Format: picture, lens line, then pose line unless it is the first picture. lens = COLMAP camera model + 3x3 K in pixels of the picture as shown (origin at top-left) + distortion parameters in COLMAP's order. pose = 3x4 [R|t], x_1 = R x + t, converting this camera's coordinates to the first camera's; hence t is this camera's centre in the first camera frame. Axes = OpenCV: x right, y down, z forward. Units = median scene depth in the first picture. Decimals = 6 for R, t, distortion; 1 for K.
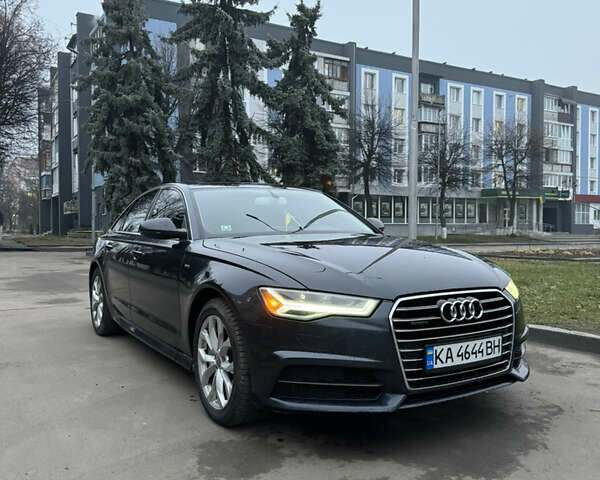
lens RADIAL K [[564.0, 0, 305.1], [0, 564.0, 246.8], [0, 0, 1]] dist [0.138944, -0.278787]
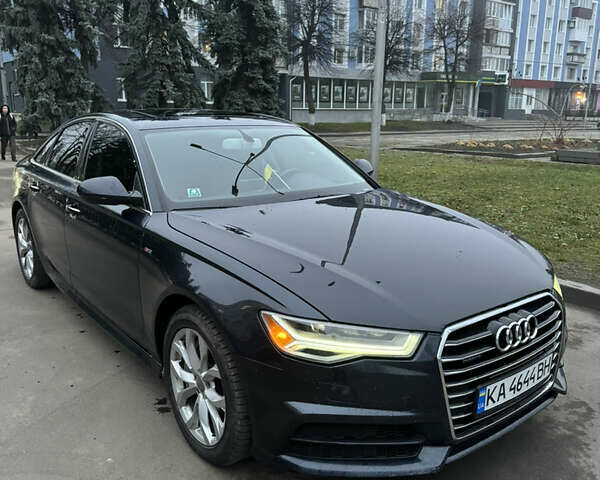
lens RADIAL K [[562.3, 0, 301.6], [0, 562.3, 249.9], [0, 0, 1]] dist [0.091213, -0.162929]
pose [[0.993614, -0.015519, 0.111762, -0.095237], [-0.008851, 0.976725, 0.214312, -0.146231], [-0.112487, -0.213933, 0.970350, 0.254197]]
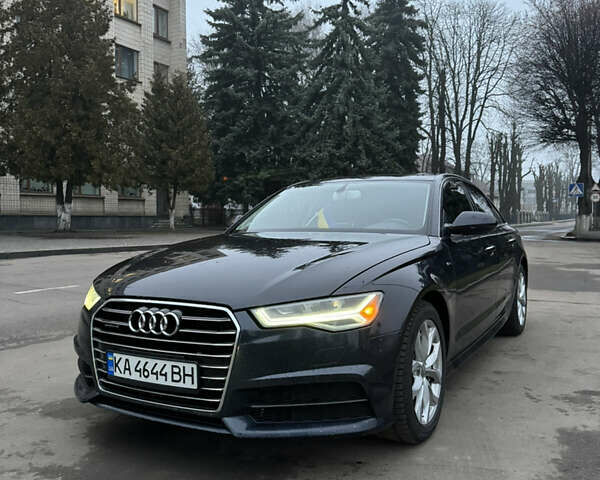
lens RADIAL K [[565.4, 0, 300.0], [0, 565.4, 240.0], [0, 0, 1]] dist [0.116685, -0.233087]
pose [[0.469188, 0.033143, -0.882476, 1.015284], [-0.025718, 0.999384, 0.023860, -0.038245], [0.882724, 0.011500, 0.469752, 0.685259]]
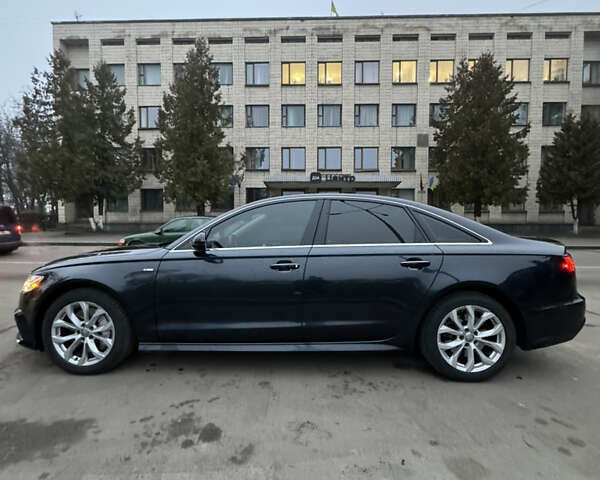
lens RADIAL K [[322.2, 0, 300.0], [0, 322.2, 240.0], [0, 0, 1]] dist [-0.003852, -0.001246]
pose [[-0.565898, 0.039669, -0.823520, 0.671291], [-0.027197, 0.997400, 0.066734, -0.109590], [0.824026, 0.060161, -0.563348, 2.125903]]
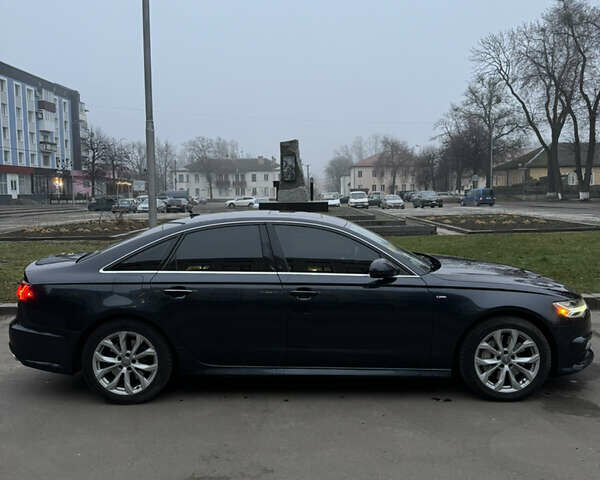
lens RADIAL K [[562.3, 0, 301.6], [0, 562.3, 249.9], [0, 0, 1]] dist [0.091213, -0.162929]
pose [[0.515833, -0.092366, 0.851696, -1.549619], [0.033529, 0.995586, 0.087663, -0.207594], [-0.856033, -0.016663, 0.516652, 0.684058]]
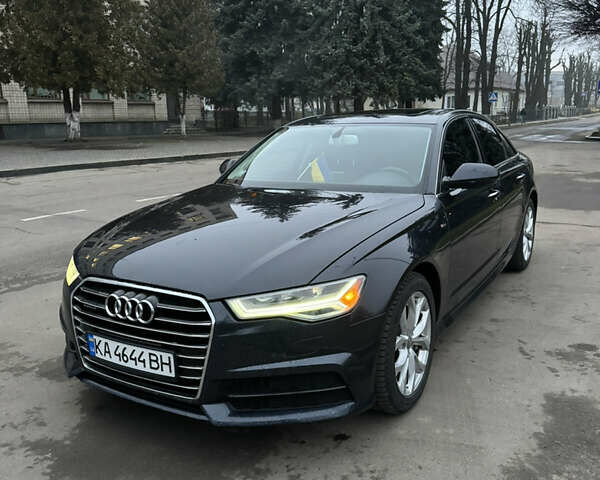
lens RADIAL K [[564.0, 0, 305.1], [0, 564.0, 246.8], [0, 0, 1]] dist [0.138944, -0.278787]
pose [[0.448802, 0.194626, -0.872180, 0.991379], [-0.011413, 0.977164, 0.212180, -0.145888], [0.893559, -0.085273, 0.440774, 0.756350]]
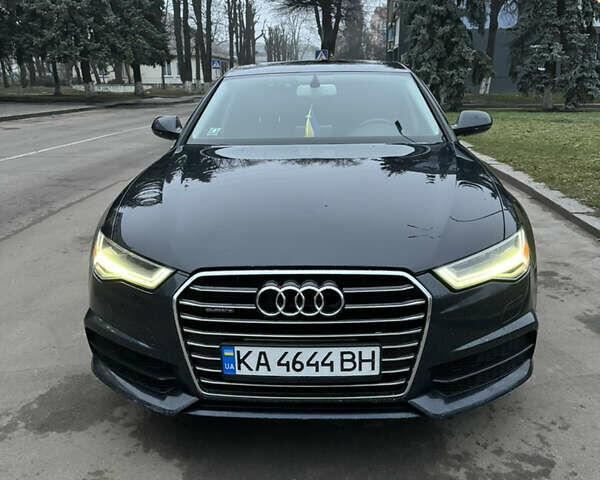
lens RADIAL K [[565.4, 0, 300.0], [0, 565.4, 240.0], [0, 0, 1]] dist [0.116685, -0.233087]
pose [[0.815916, 0.148750, -0.558708, 0.554038], [-0.007436, 0.968958, 0.247115, -0.104990], [0.578122, -0.197471, 0.791694, 0.430712]]
